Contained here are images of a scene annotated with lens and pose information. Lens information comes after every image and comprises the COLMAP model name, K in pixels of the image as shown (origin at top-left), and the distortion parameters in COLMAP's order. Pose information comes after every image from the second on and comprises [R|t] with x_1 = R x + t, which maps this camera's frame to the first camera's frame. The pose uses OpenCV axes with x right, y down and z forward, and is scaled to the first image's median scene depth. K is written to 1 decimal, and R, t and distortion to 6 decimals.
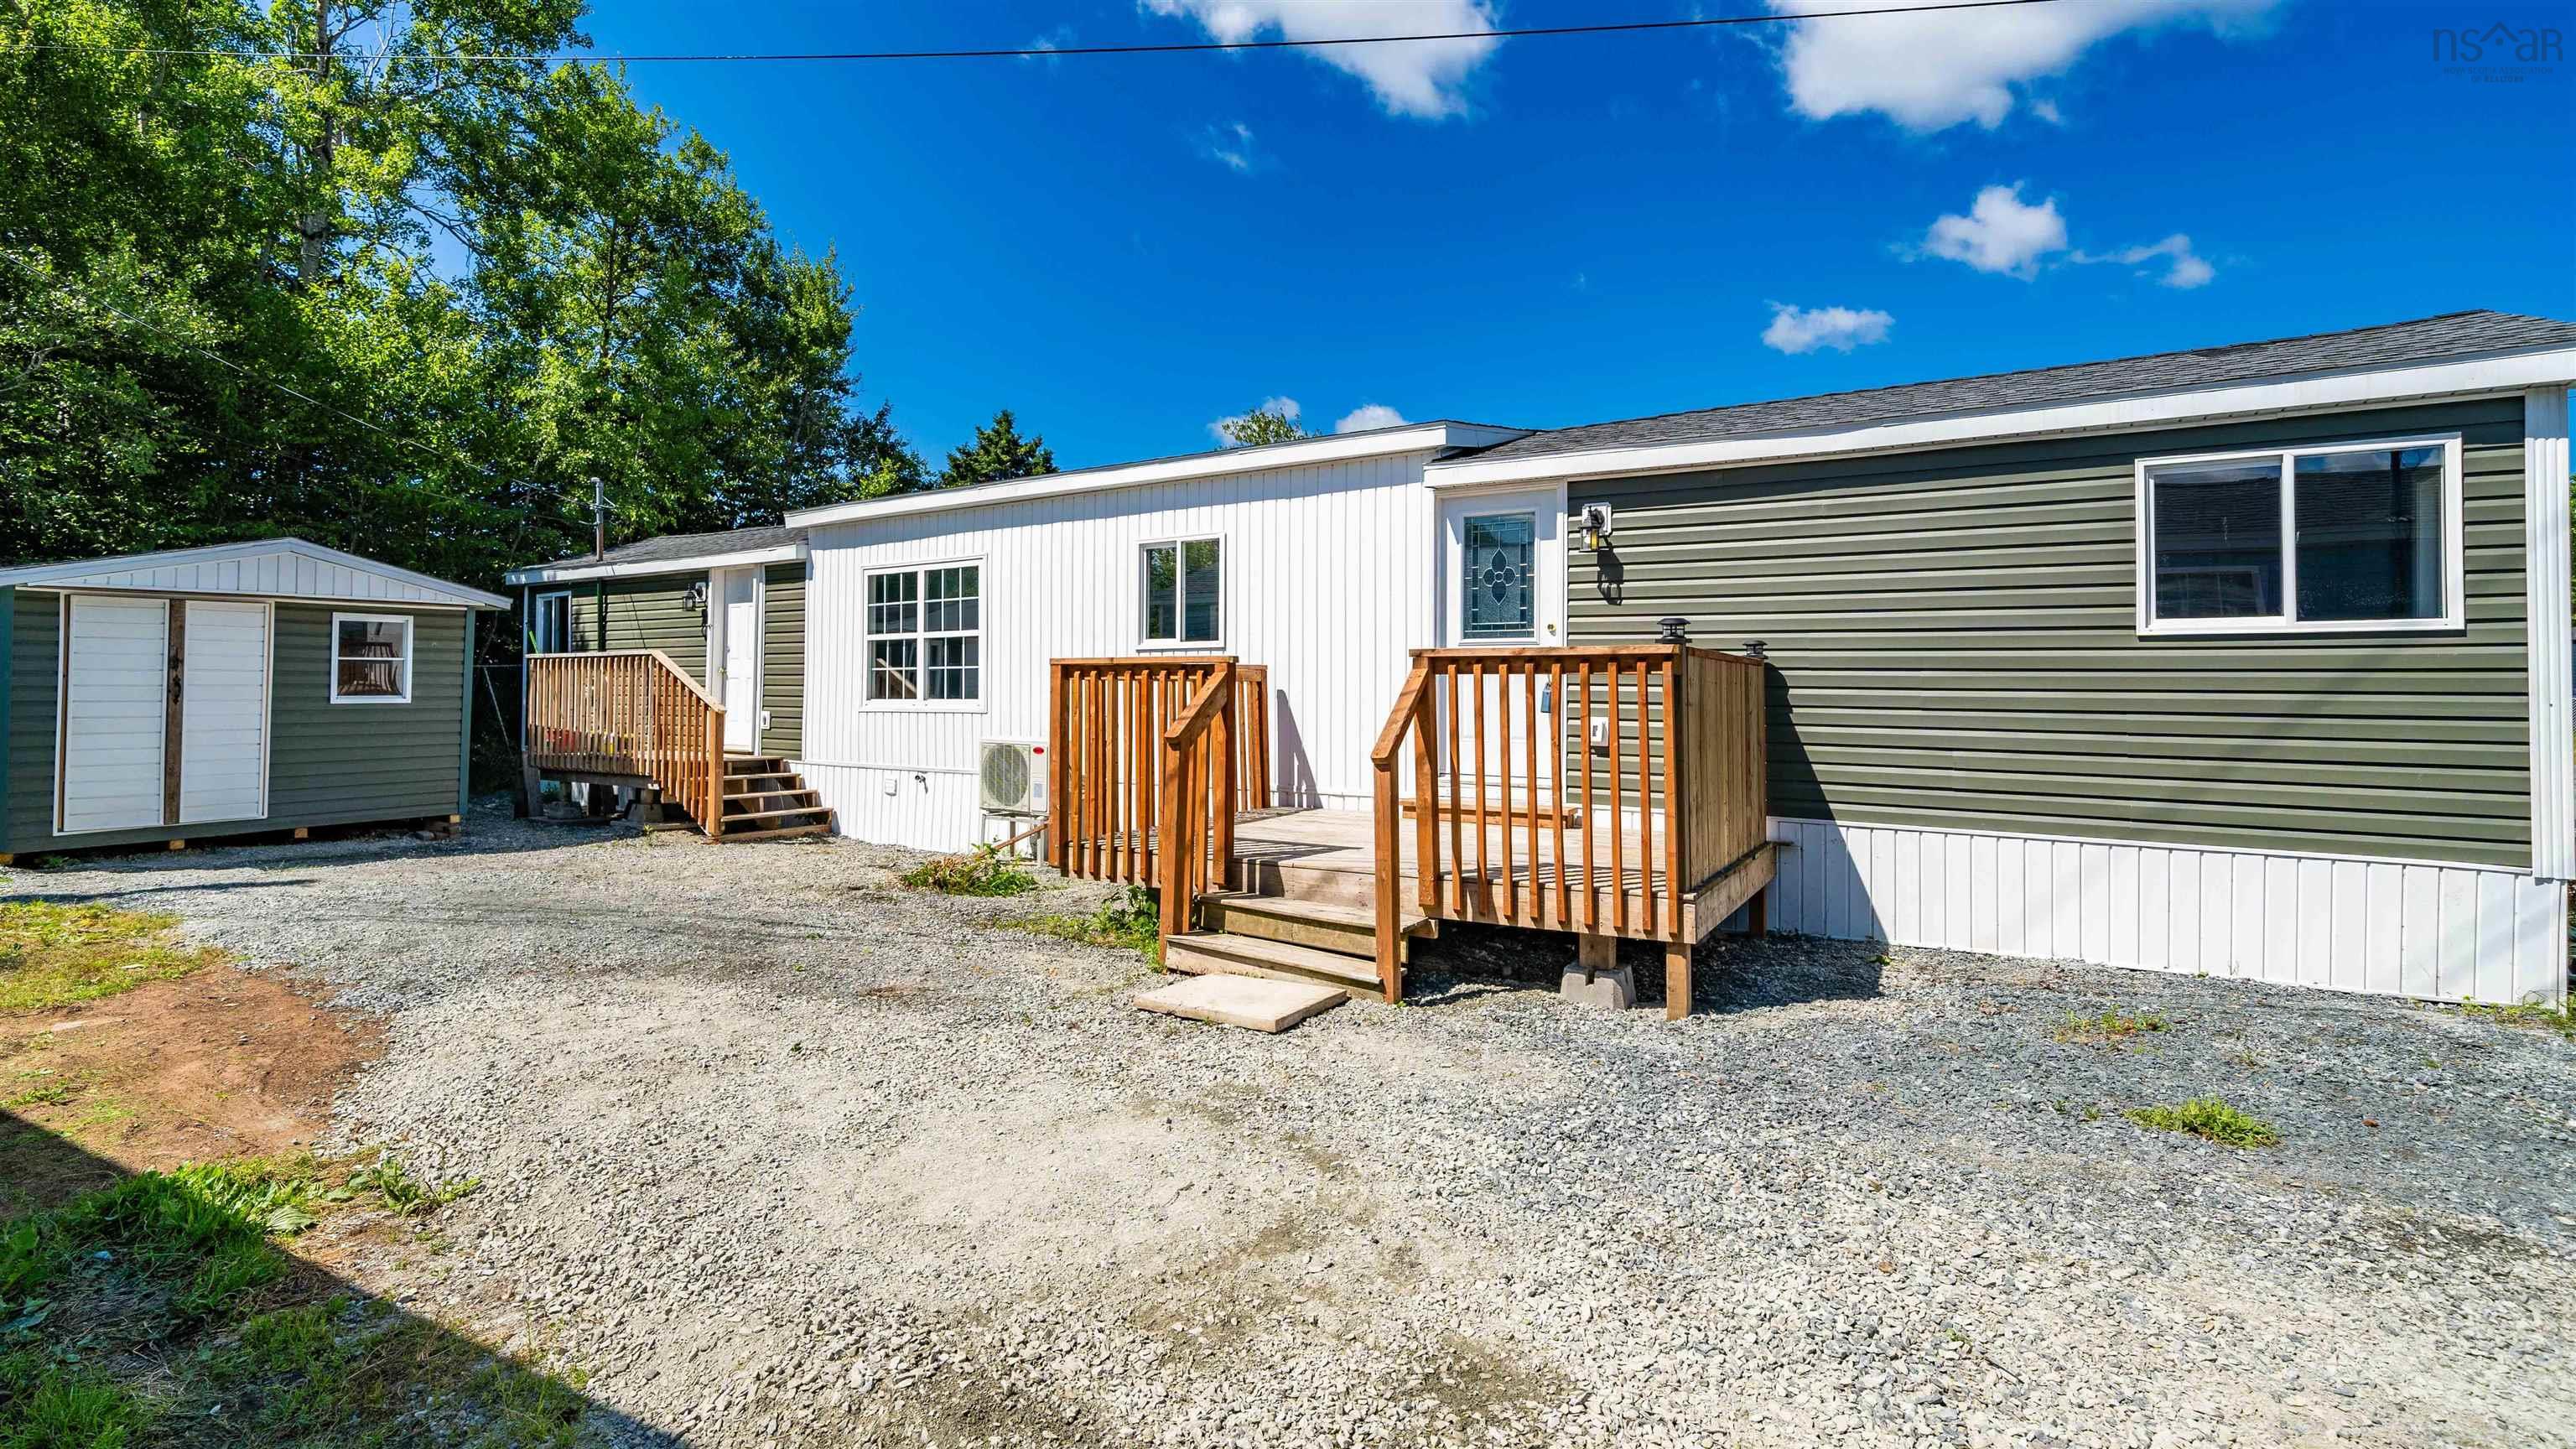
lens RADIAL K [[1088.4, 0, 1289.7], [0, 1088.4, 698.3], [0, 0, 1]] dist [-0.000919, -0.000128]
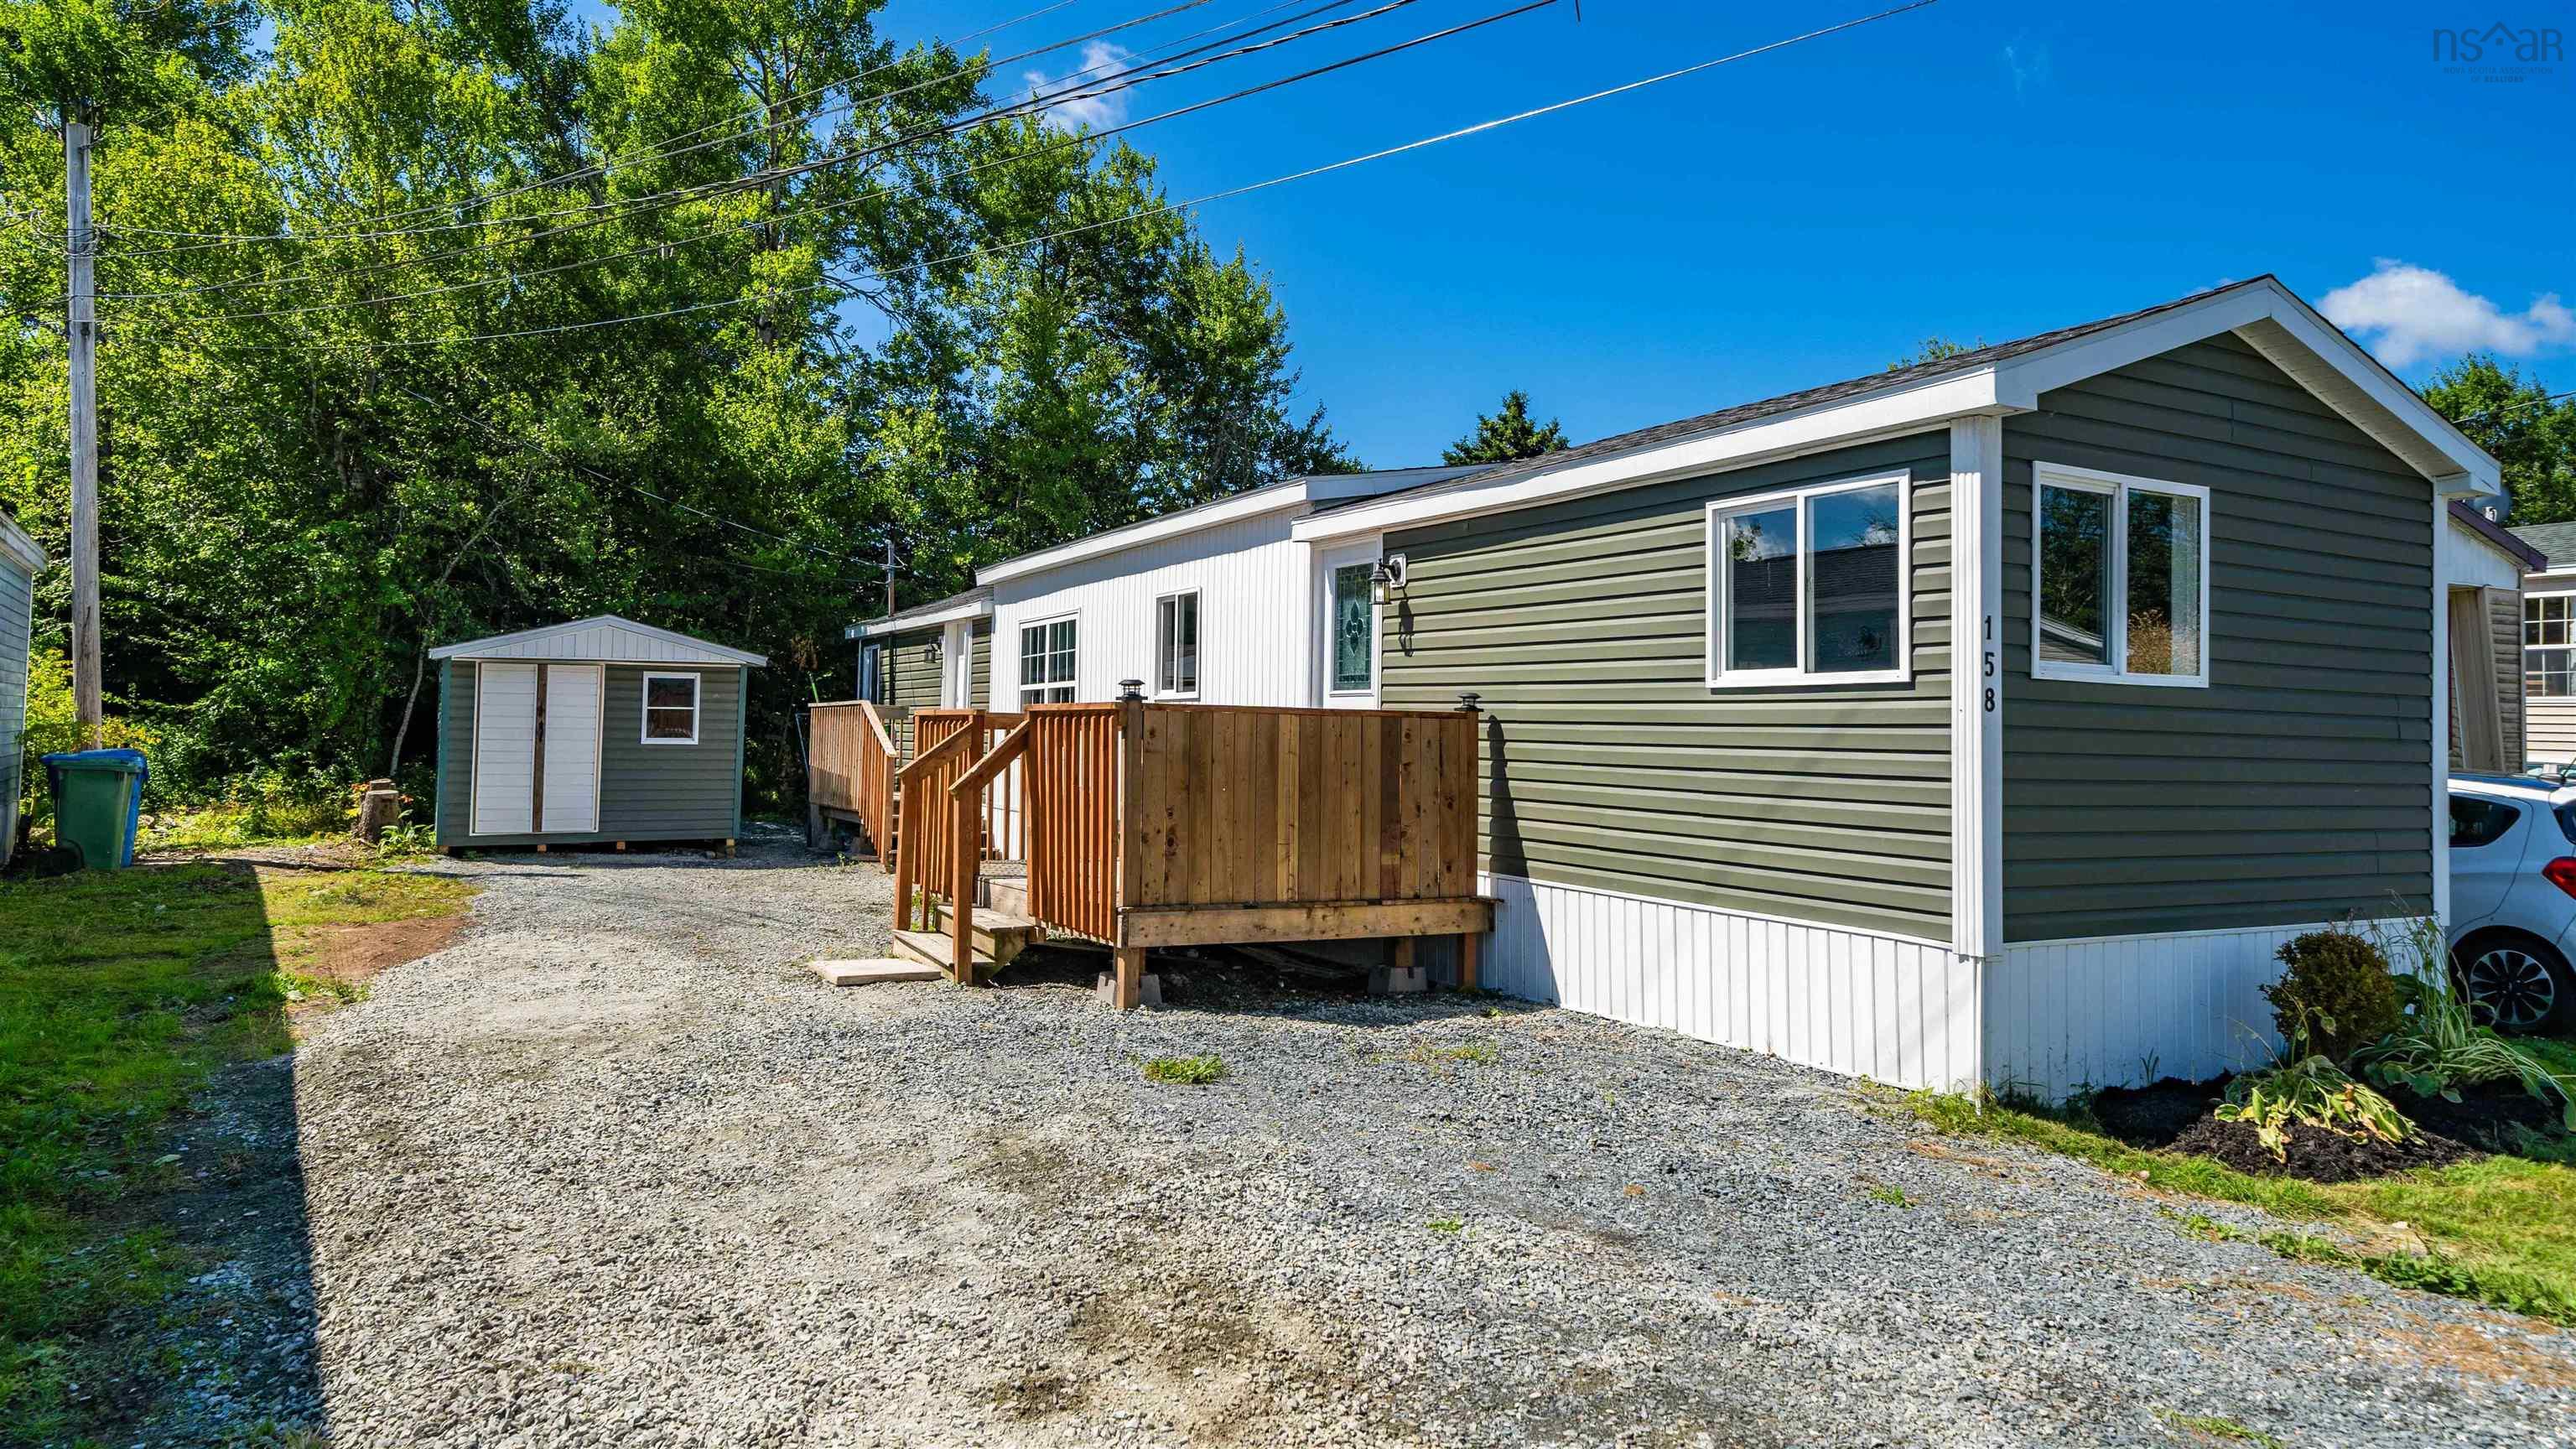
lens RADIAL K [[1484.8, 0, 1288.0], [0, 1484.8, 724.5], [0, 0, 1]] dist [-0.002033, -0.000361]
pose [[0.885406, 0.005628, -0.464784, 0.637604], [-0.015929, 0.999707, -0.018239, 0.002117], [0.464545, 0.023553, 0.885236, -0.189997]]
